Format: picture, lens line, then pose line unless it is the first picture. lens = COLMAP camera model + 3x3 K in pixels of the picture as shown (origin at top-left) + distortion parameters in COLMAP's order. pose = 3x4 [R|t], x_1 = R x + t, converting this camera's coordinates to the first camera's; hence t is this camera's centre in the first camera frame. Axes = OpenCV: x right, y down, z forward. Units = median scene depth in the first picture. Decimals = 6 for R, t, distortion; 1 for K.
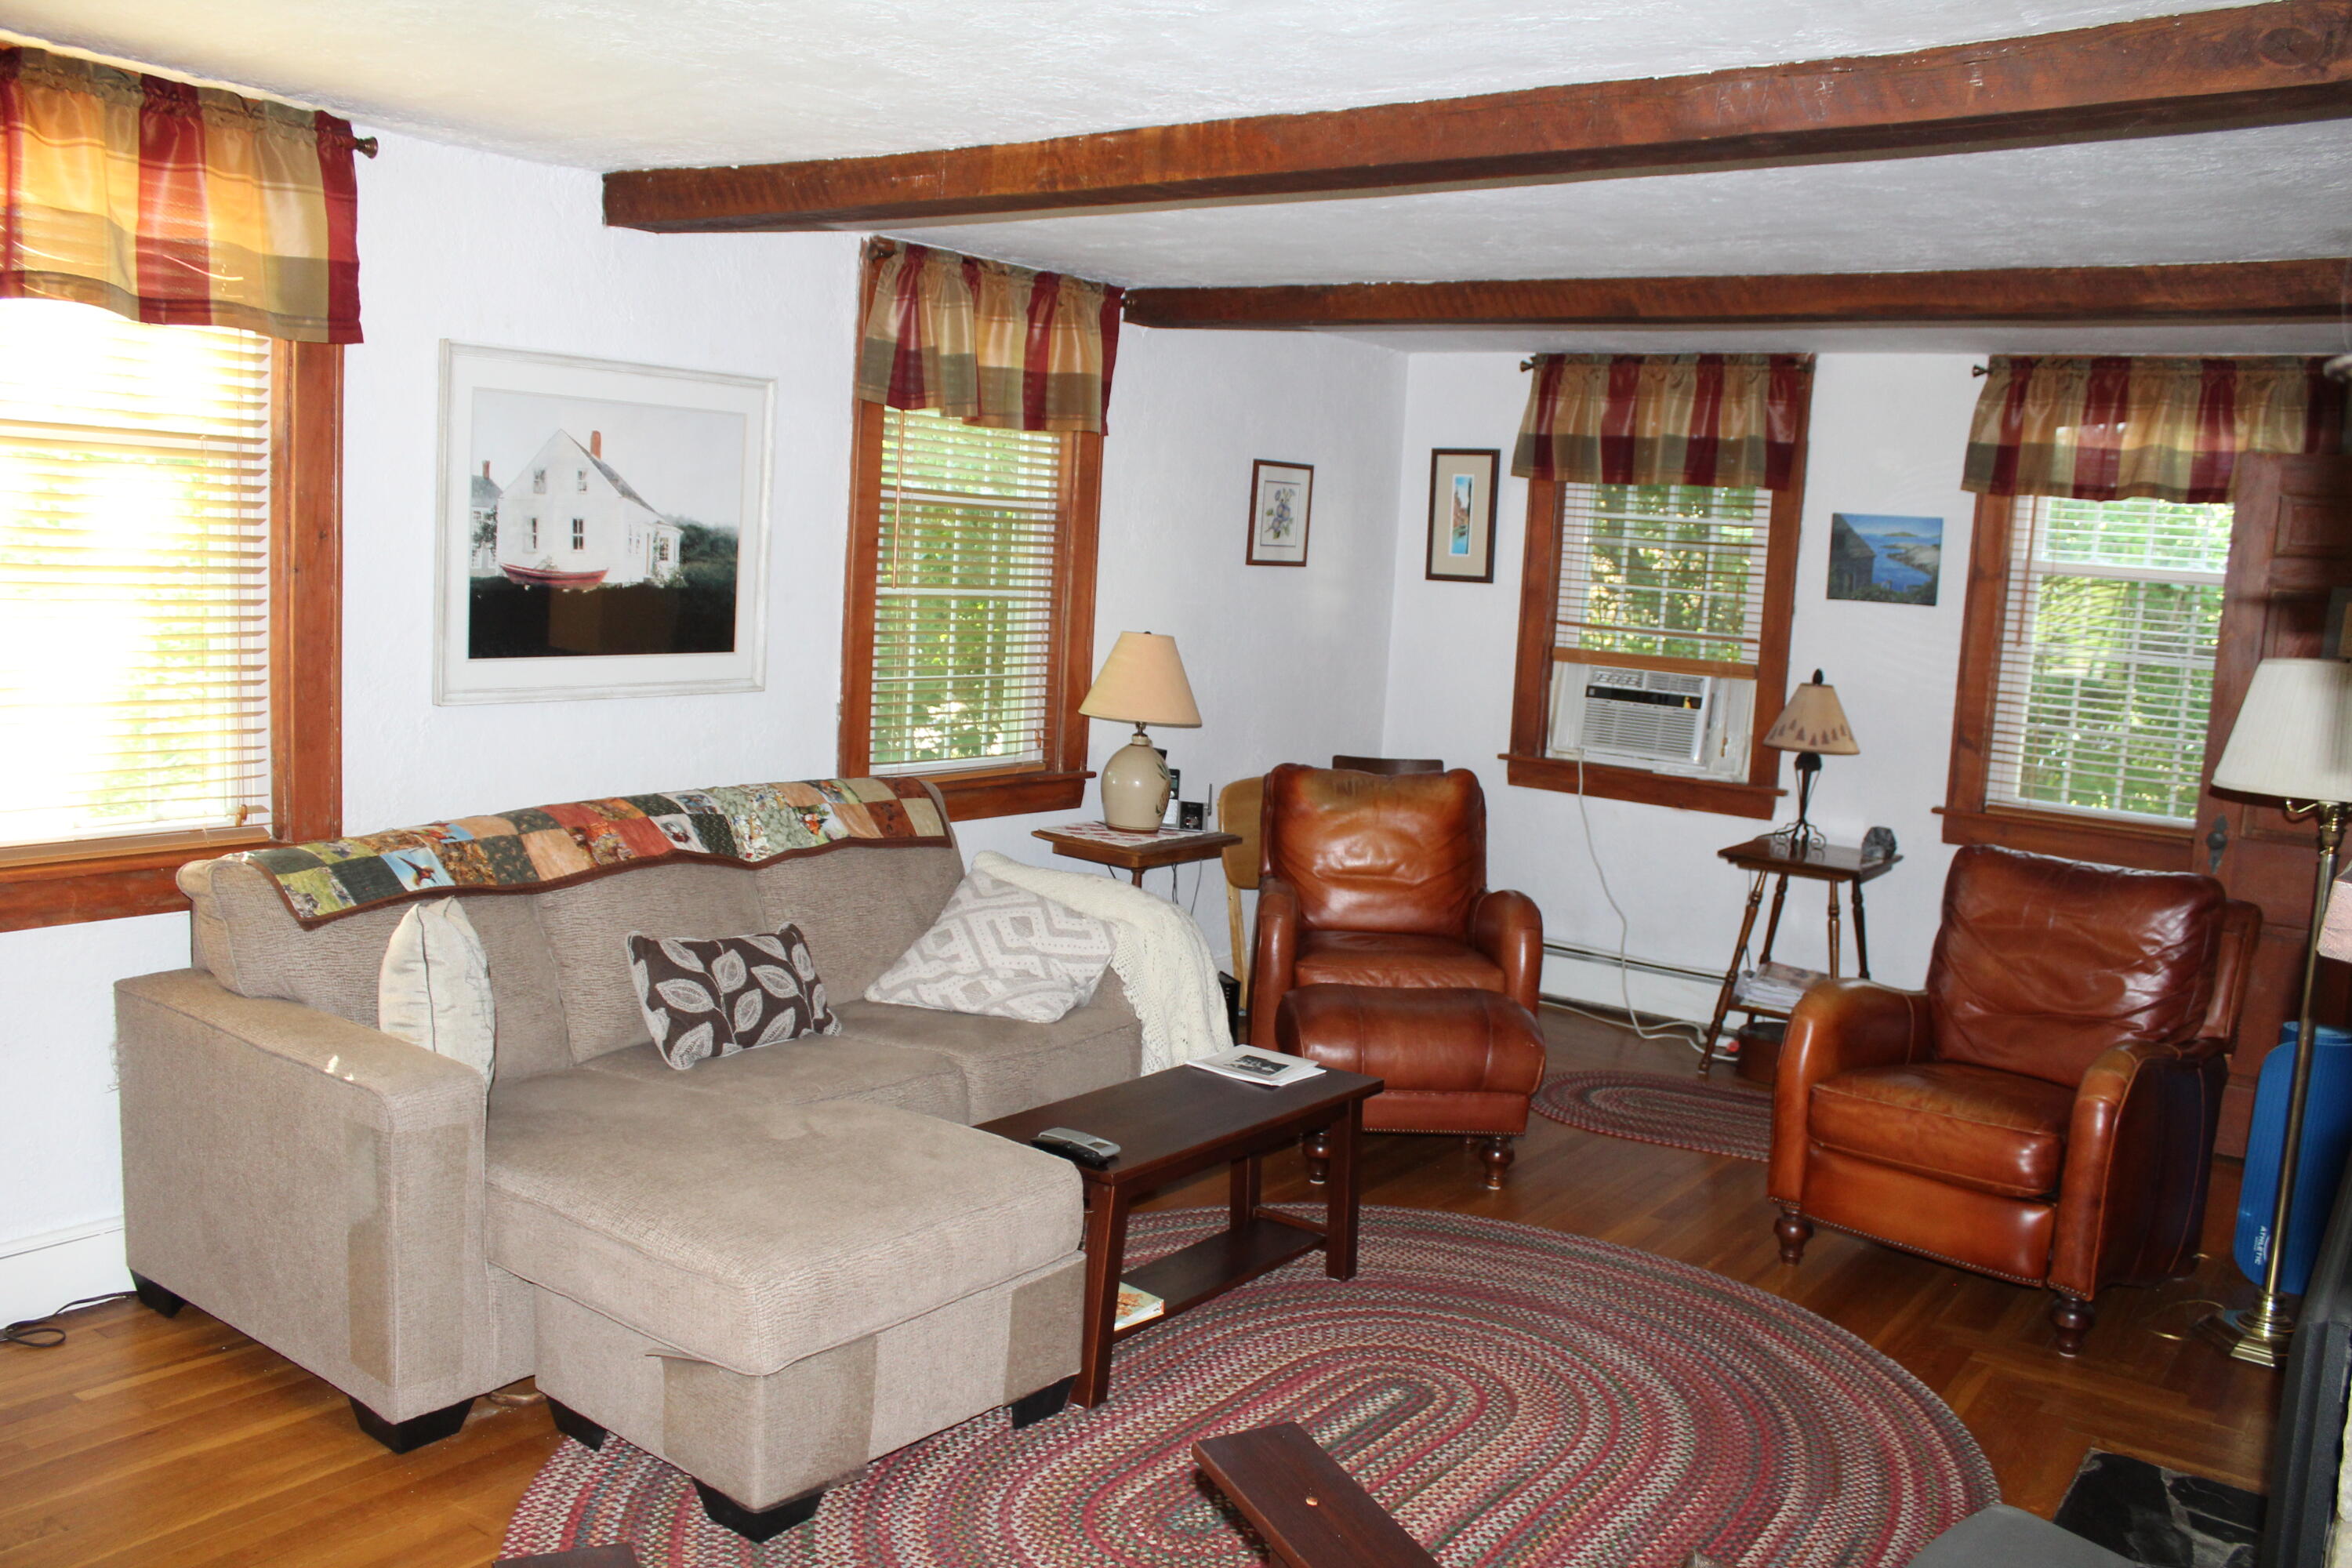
lens RADIAL K [[1934.0, 0, 1176.0], [0, 1934.0, 784.0], [0, 0, 1]] dist [0.077042, -0.001373]
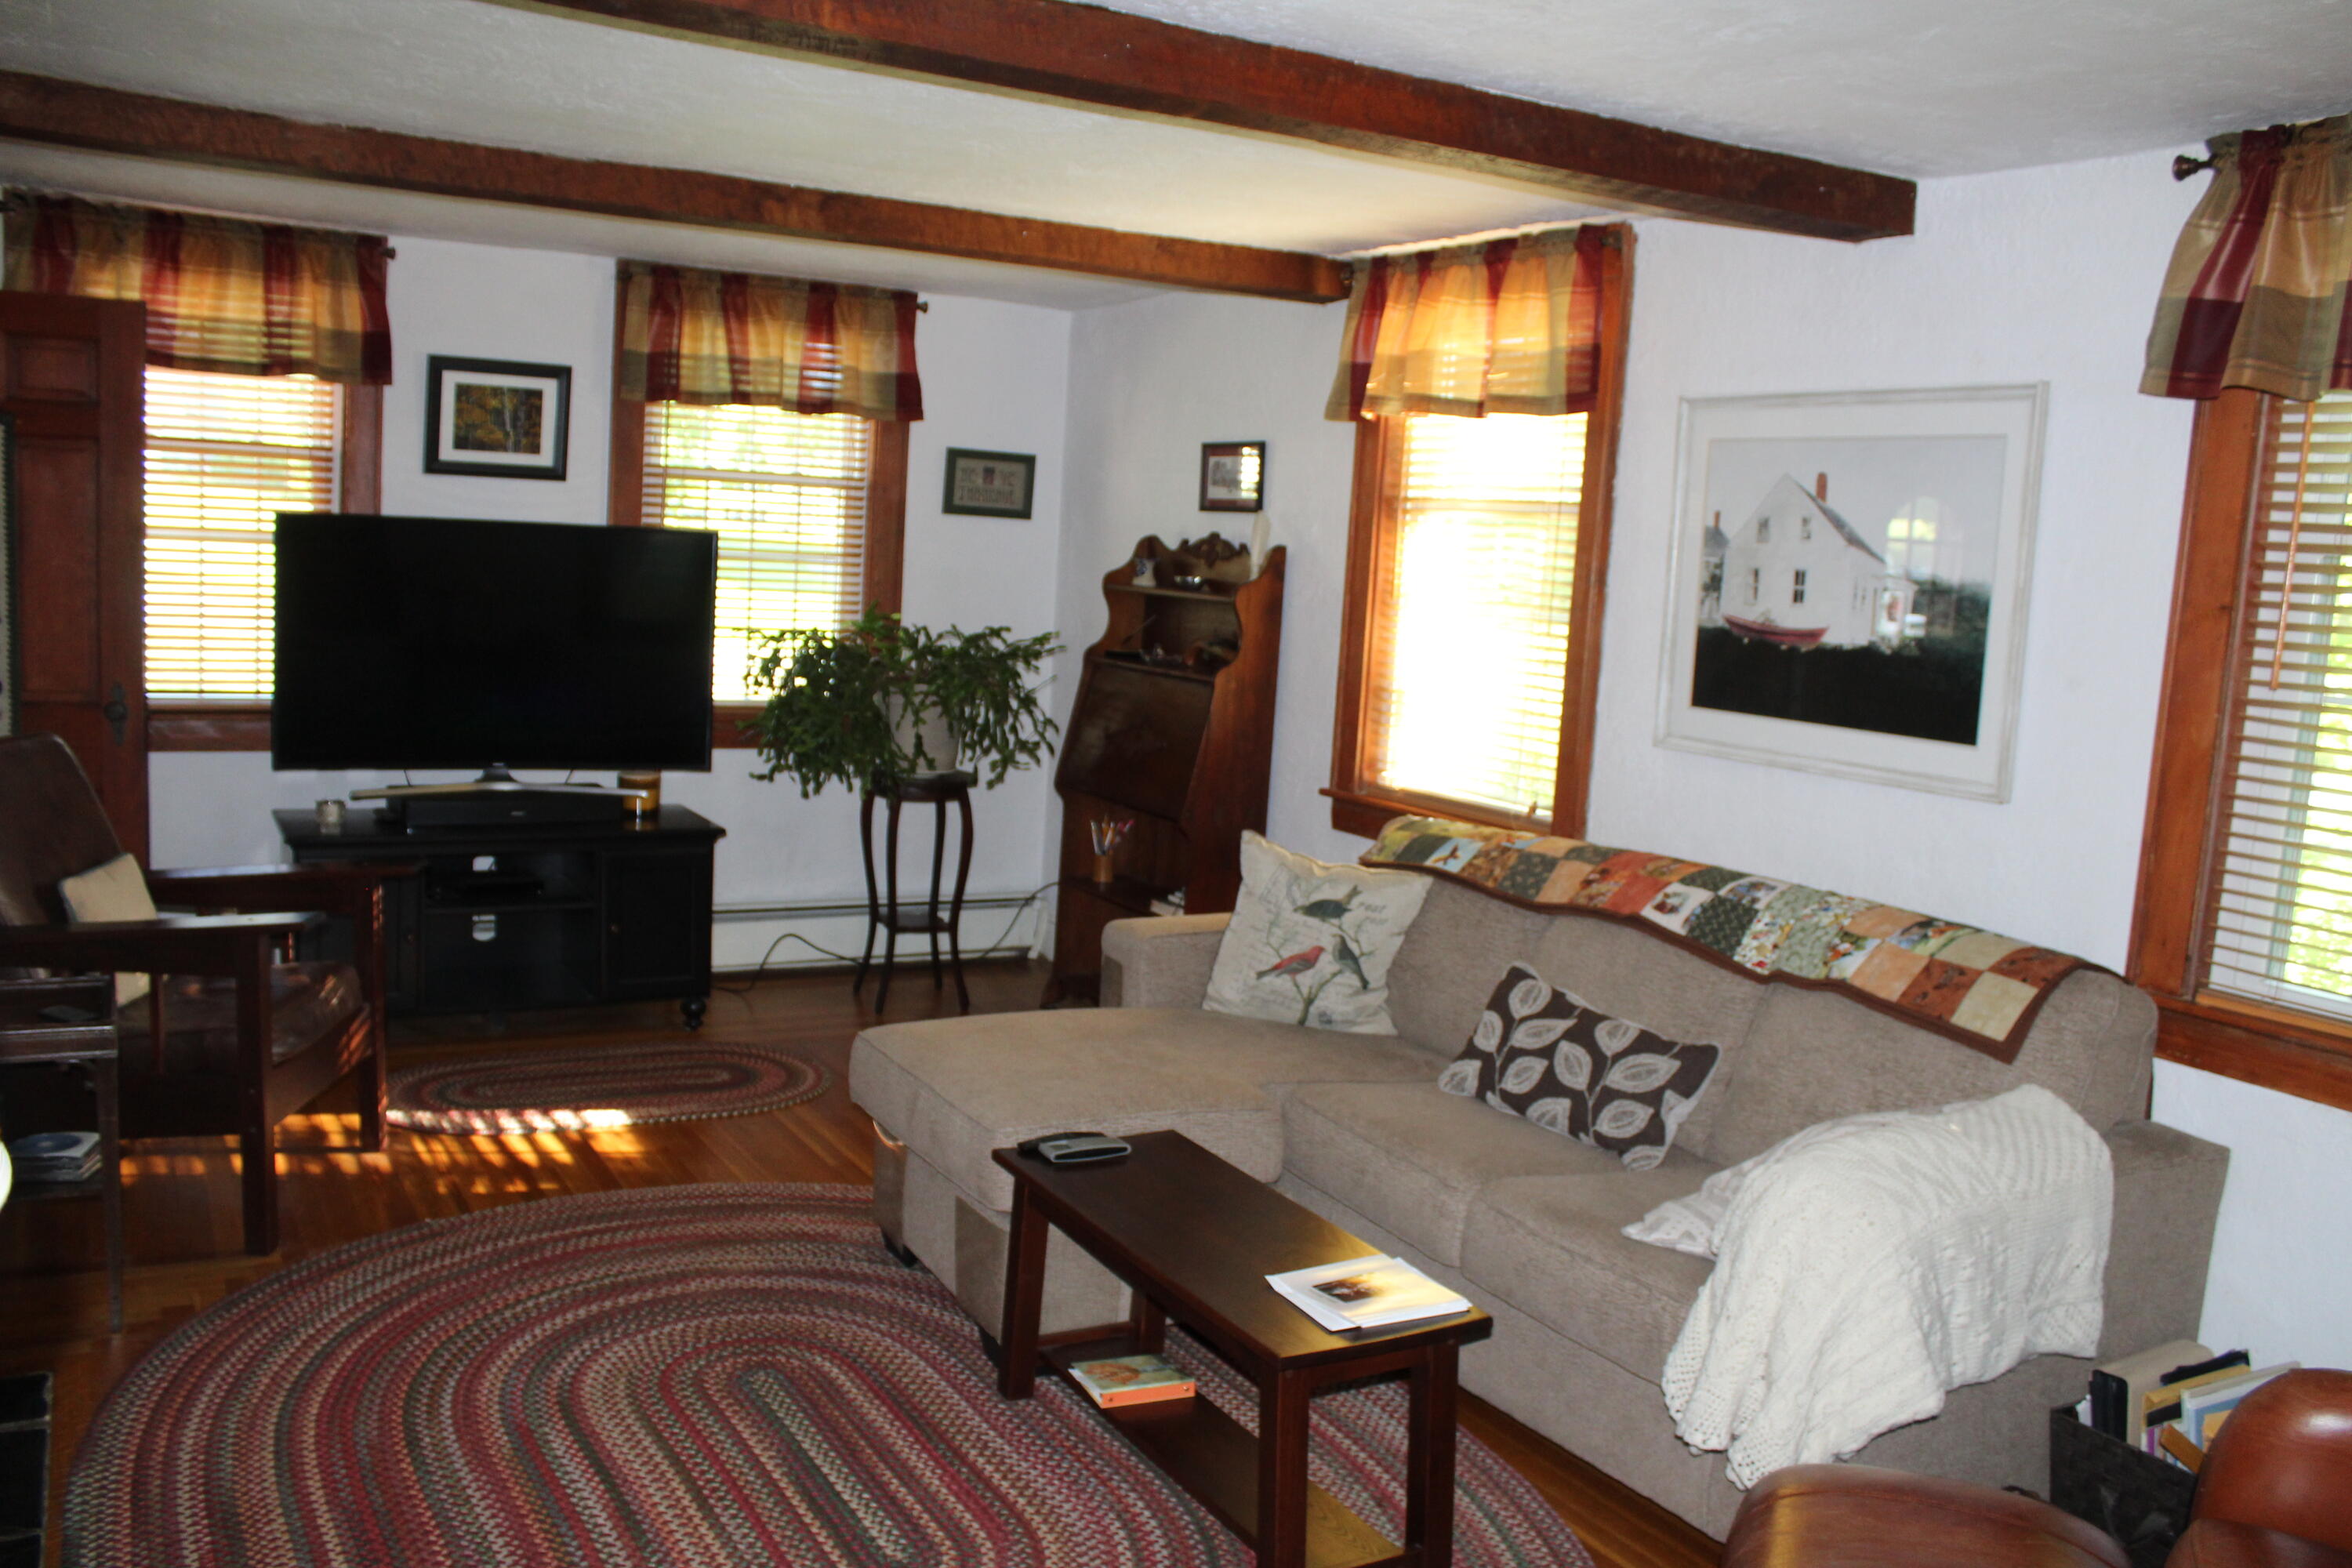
lens RADIAL K [[1968.9, 0, 1176.0], [0, 1968.9, 784.0], [0, 0, 1]] dist [-0.014930, -0.002367]
pose [[-0.379934, 0.034363, -0.924375, 0.674553], [-0.211201, 0.969691, 0.122854, -0.092476], [0.900580, 0.241905, -0.361161, 1.121308]]
